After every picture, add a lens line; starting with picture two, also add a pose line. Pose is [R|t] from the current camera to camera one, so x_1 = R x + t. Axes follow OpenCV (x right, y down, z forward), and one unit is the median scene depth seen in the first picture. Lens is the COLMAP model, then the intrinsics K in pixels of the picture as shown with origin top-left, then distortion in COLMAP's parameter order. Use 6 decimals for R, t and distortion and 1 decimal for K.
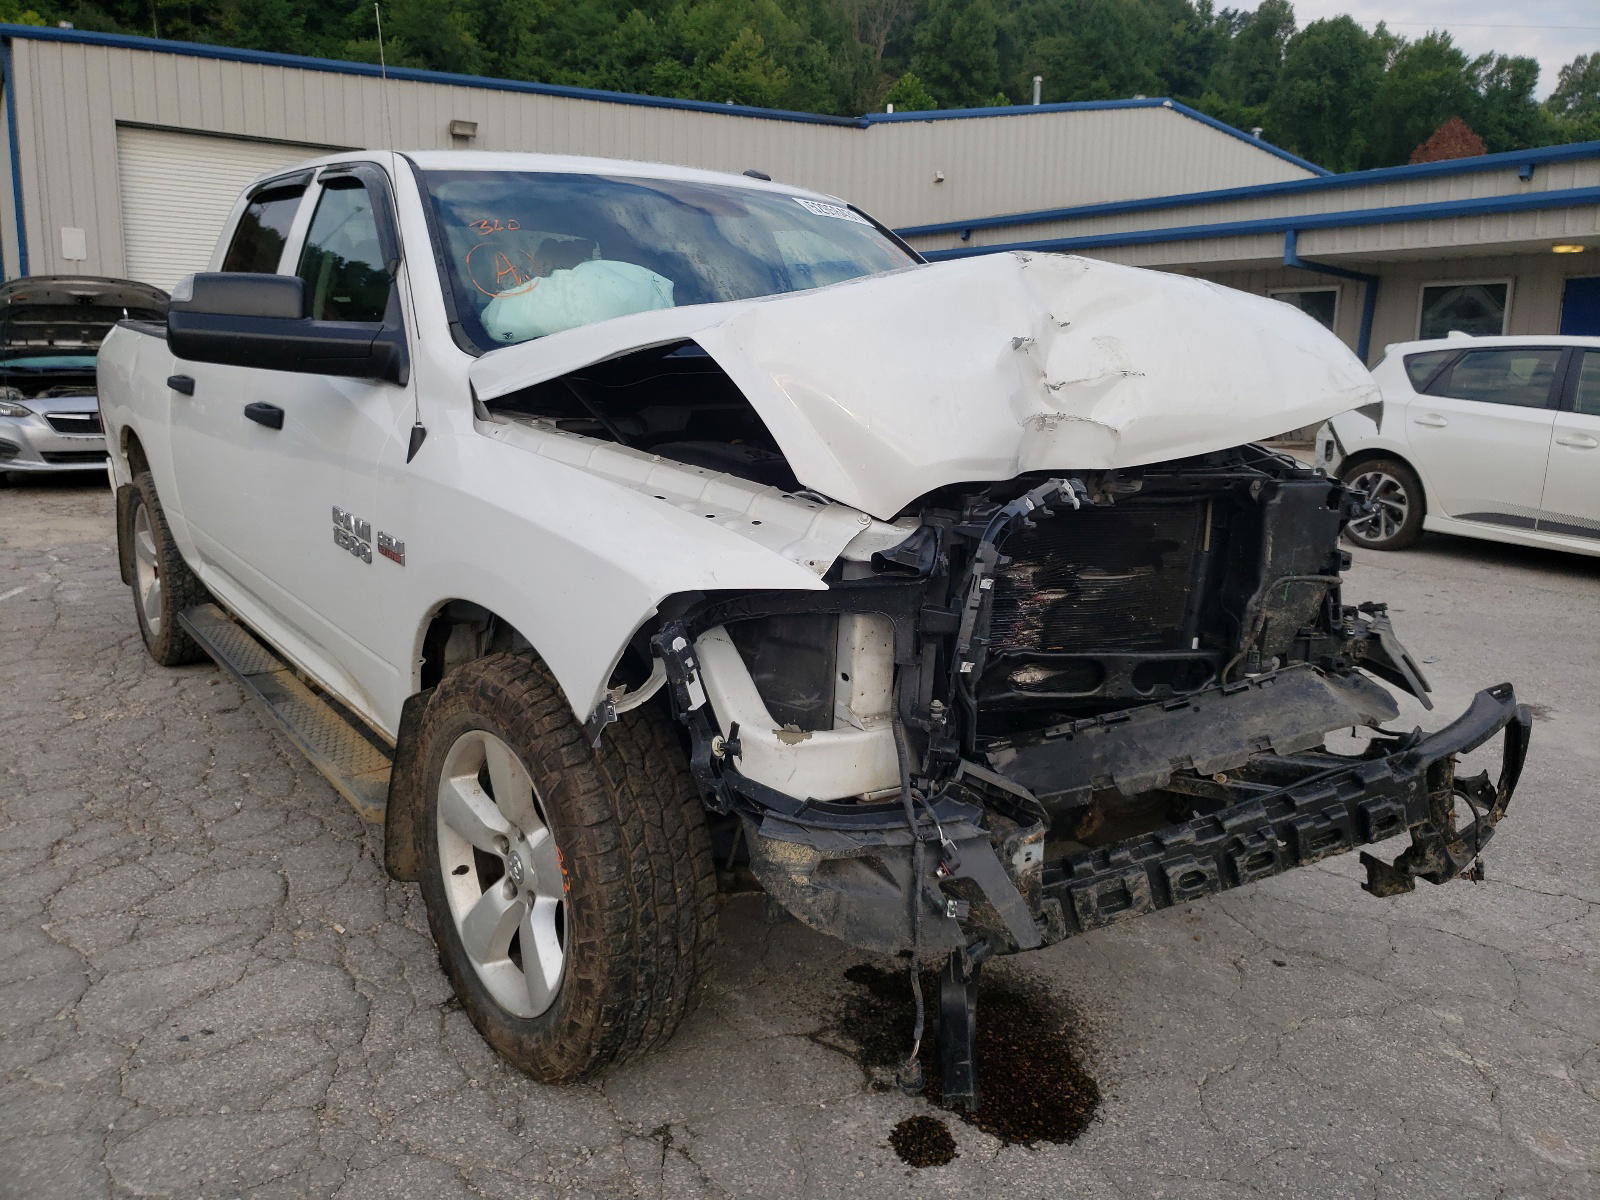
lens RADIAL K [[1240.7, 0, 800.0], [0, 1240.7, 600.0], [0, 0, 1]] dist [-0.005259, 0.041844]
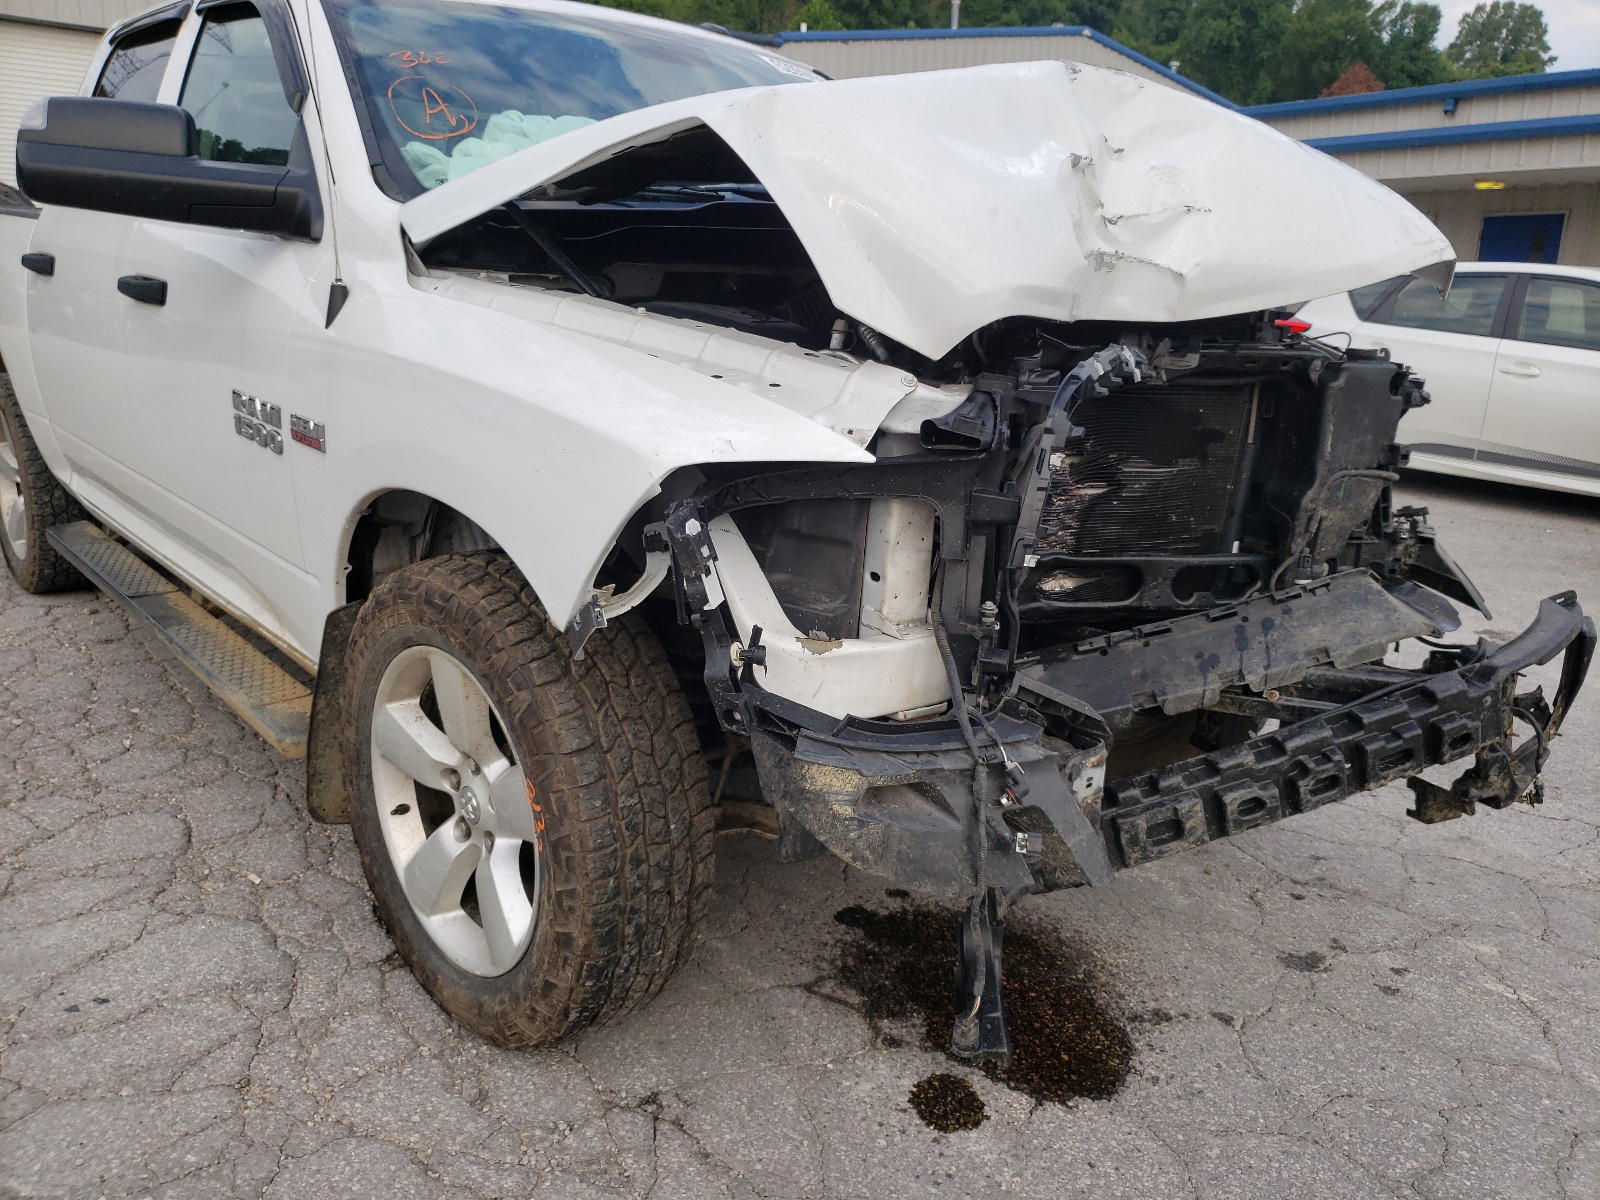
lens RADIAL K [[1246.0, 0, 806.7], [0, 1246.0, 630.2], [0, 0, 1]] dist [-0.000976, 0.031014]
pose [[0.996809, -0.002635, 0.079779, -0.066329], [-0.002964, 0.997543, 0.069990, 0.034469], [-0.079768, -0.070003, 0.994352, 0.134707]]
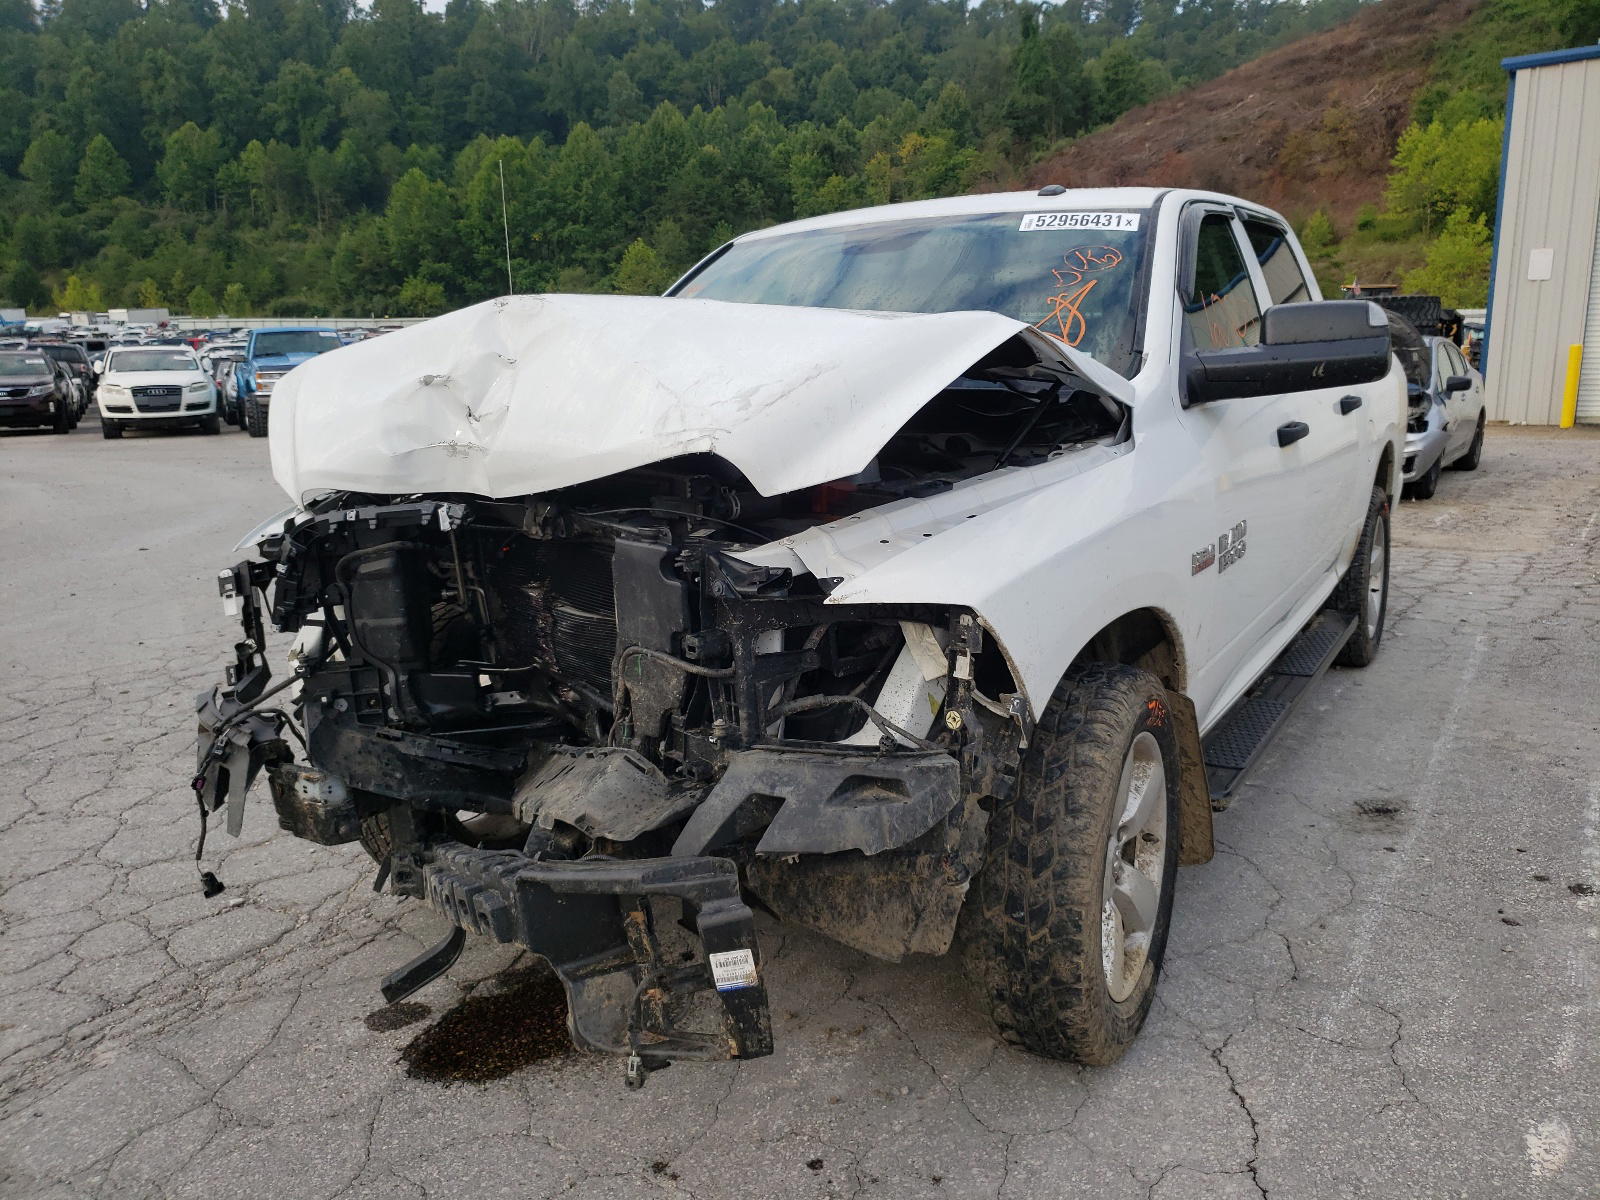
lens RADIAL K [[1246.0, 0, 806.7], [0, 1246.0, 630.2], [0, 0, 1]] dist [-0.000976, 0.031014]
pose [[0.373058, 0.178006, -0.910572, 1.247618], [-0.157012, 0.979380, 0.127130, -0.161510], [0.914426, 0.095544, 0.393314, 0.788880]]
